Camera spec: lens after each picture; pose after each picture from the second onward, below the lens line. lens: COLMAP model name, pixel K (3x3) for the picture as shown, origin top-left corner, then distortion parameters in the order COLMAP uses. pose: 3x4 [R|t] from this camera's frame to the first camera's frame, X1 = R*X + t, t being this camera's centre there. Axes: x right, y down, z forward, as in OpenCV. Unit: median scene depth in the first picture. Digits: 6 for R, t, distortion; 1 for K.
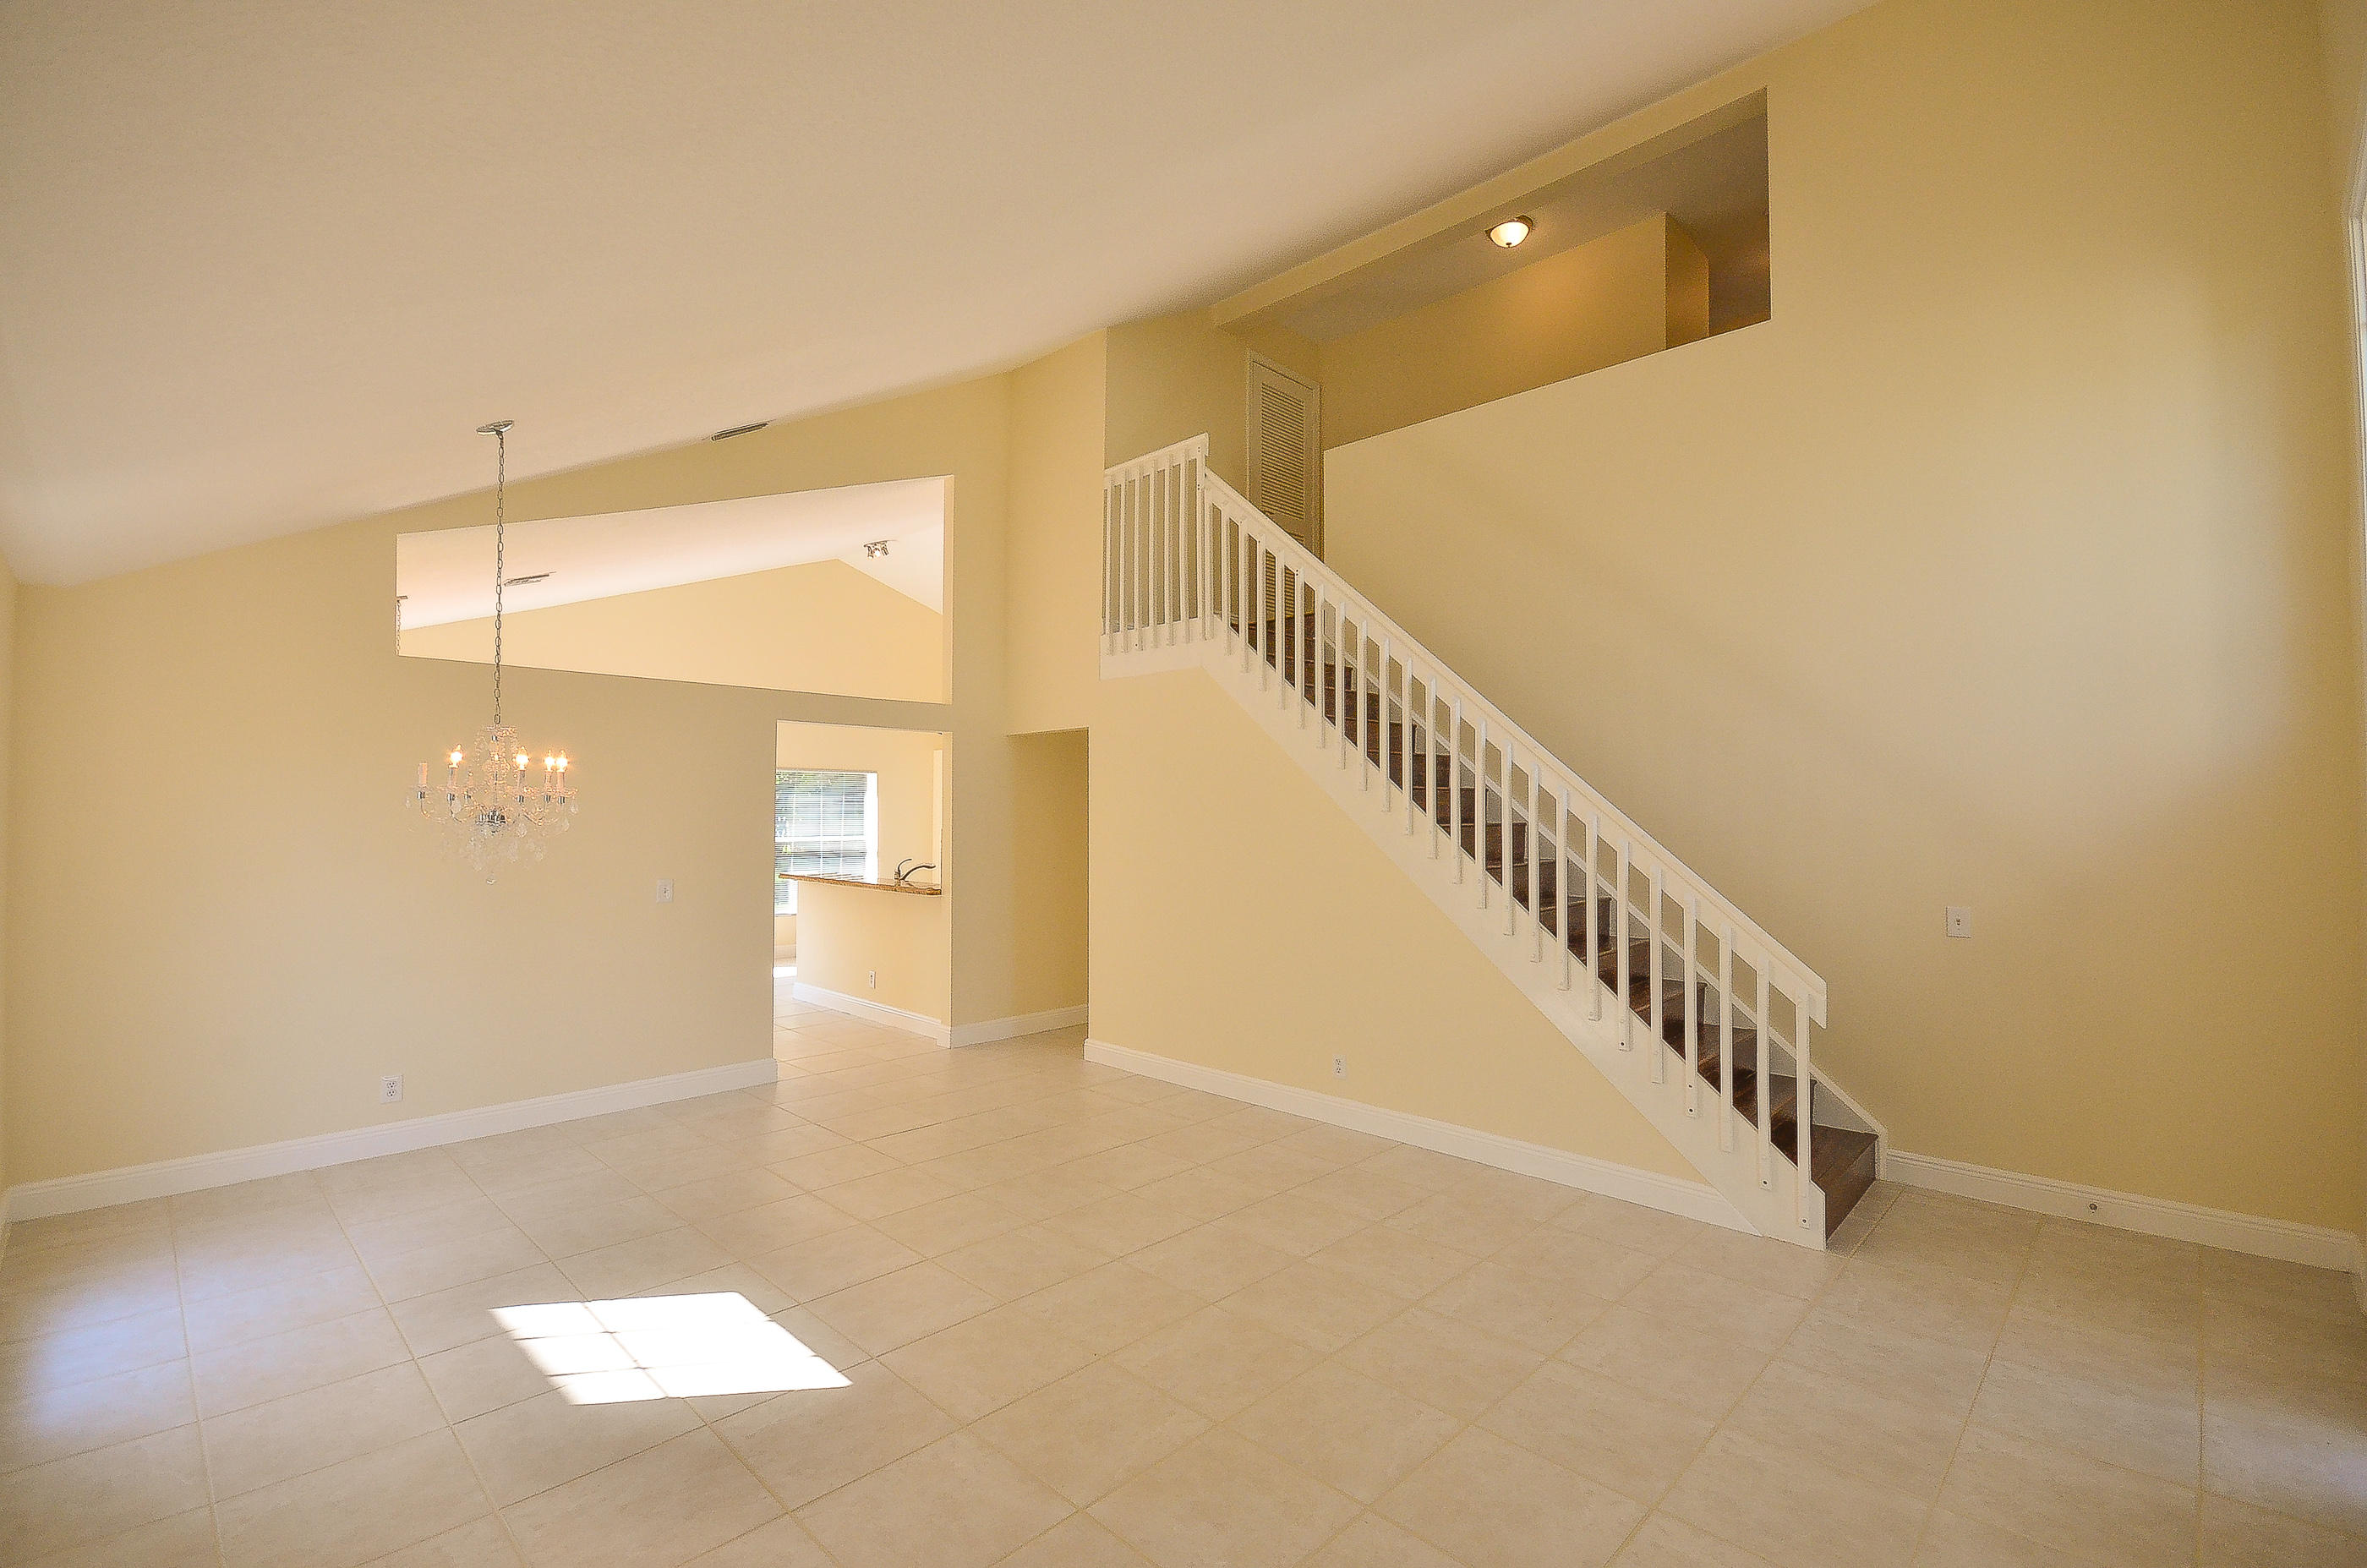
lens RADIAL K [[1050.9, 0, 1183.5], [0, 1050.9, 784.0], [0, 0, 1]] dist [0.000893, -0.000135]
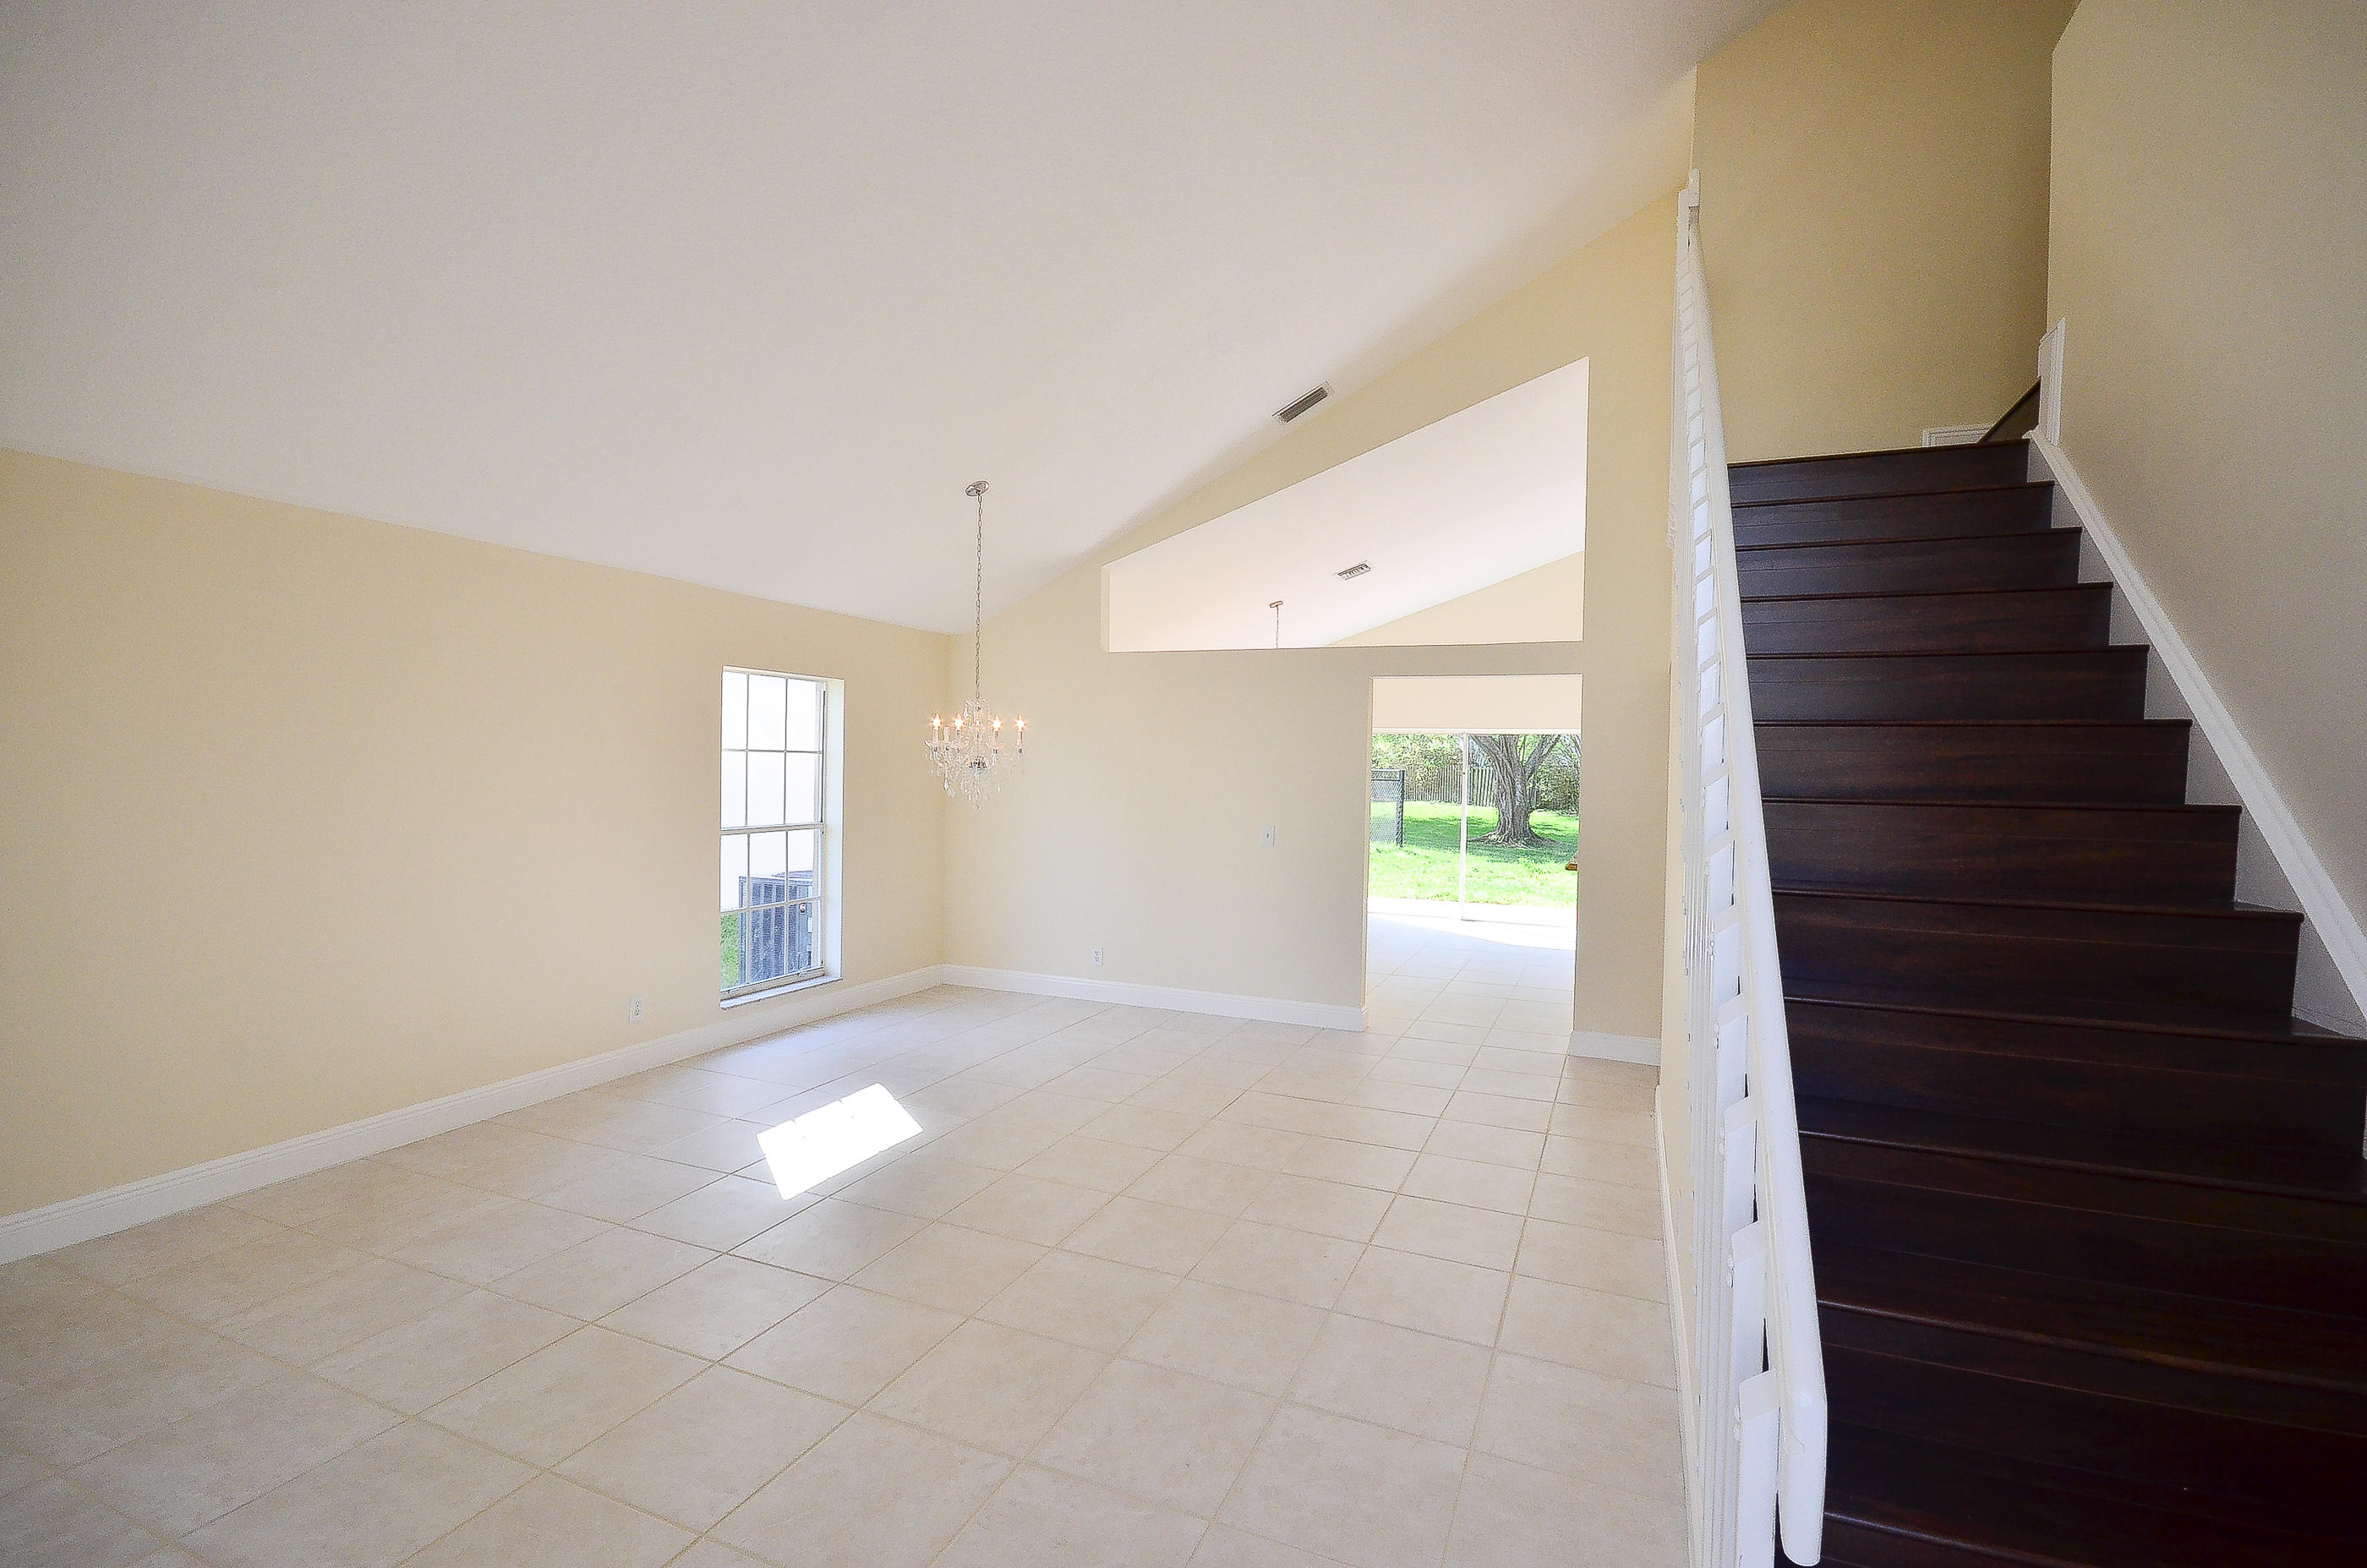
lens RADIAL K [[1050.9, 0, 1183.5], [0, 1050.9, 784.0], [0, 0, 1]] dist [0.000893, -0.000135]
pose [[0.366032, 0.020750, -0.930371, 0.737864], [0.007425, 0.999654, 0.025216, 0.023678], [0.930573, -0.016138, 0.365751, 0.699236]]
